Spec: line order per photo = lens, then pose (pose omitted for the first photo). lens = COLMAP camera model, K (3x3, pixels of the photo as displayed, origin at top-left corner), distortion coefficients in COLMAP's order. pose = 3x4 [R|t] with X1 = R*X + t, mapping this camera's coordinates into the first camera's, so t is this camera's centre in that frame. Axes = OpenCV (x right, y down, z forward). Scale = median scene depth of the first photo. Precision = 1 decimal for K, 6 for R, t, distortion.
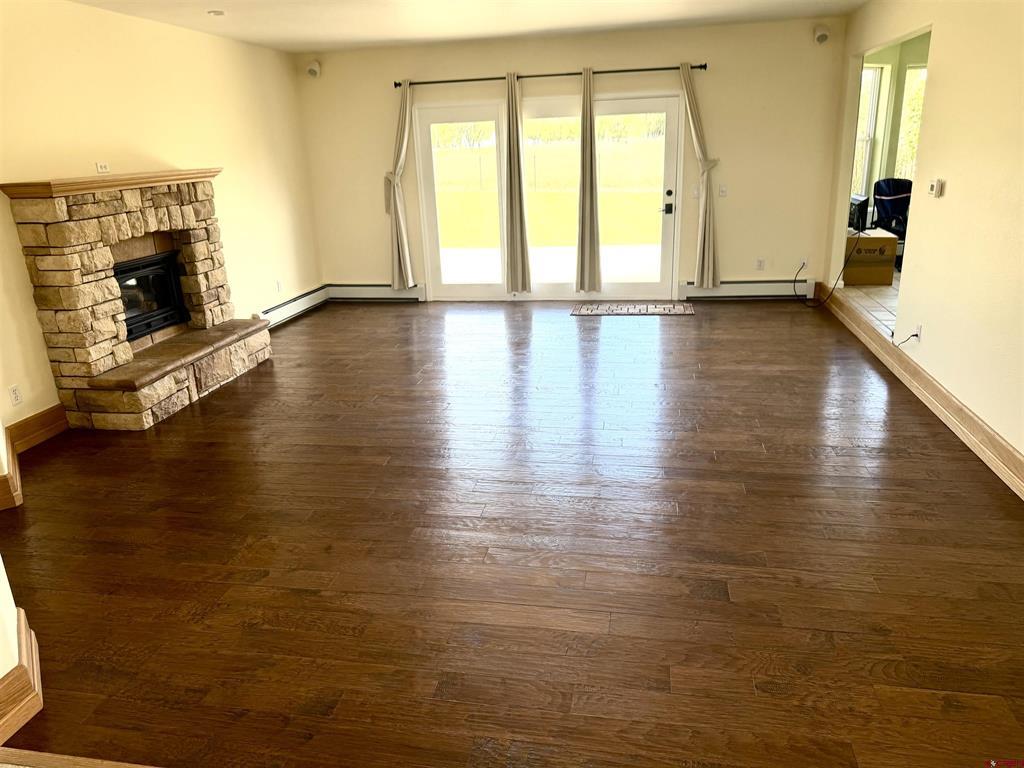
lens RADIAL K [[730.6, 0, 513.6], [0, 730.6, 387.2], [0, 0, 1]] dist [0.098090, -0.156402]
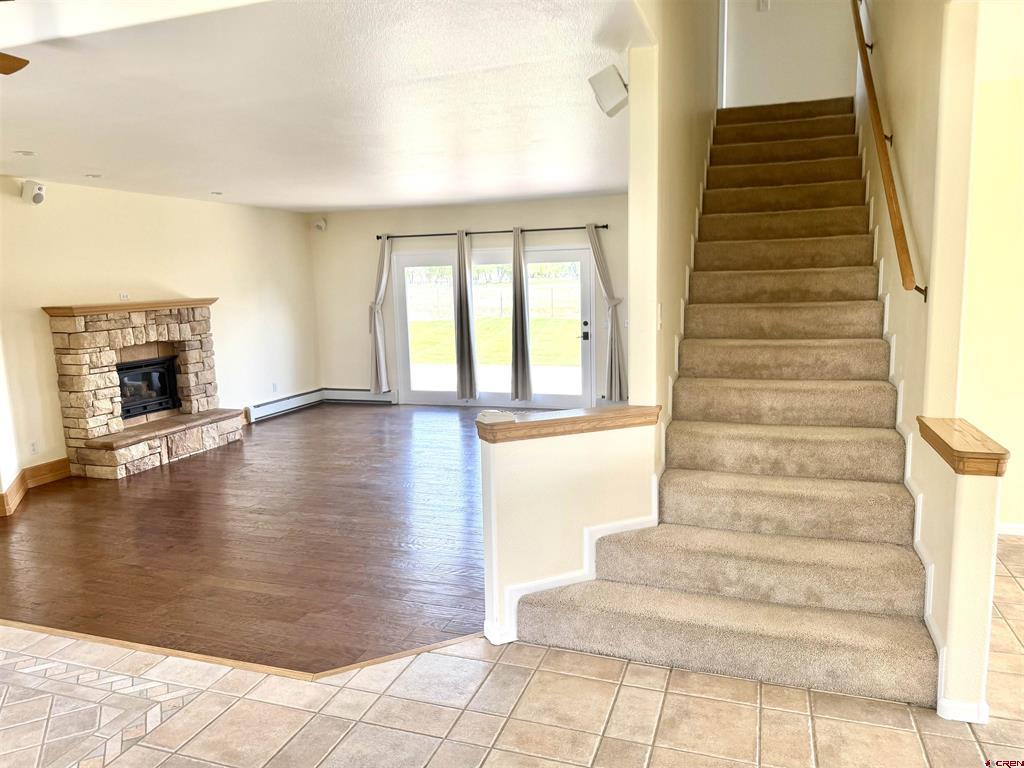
lens RADIAL K [[730.6, 0, 513.6], [0, 730.6, 387.2], [0, 0, 1]] dist [0.098090, -0.156402]
pose [[0.988941, 0.036255, -0.143809, 0.381661], [-0.059240, 0.985512, -0.158925, 0.056738], [0.135964, 0.165687, 0.976761, -0.256596]]
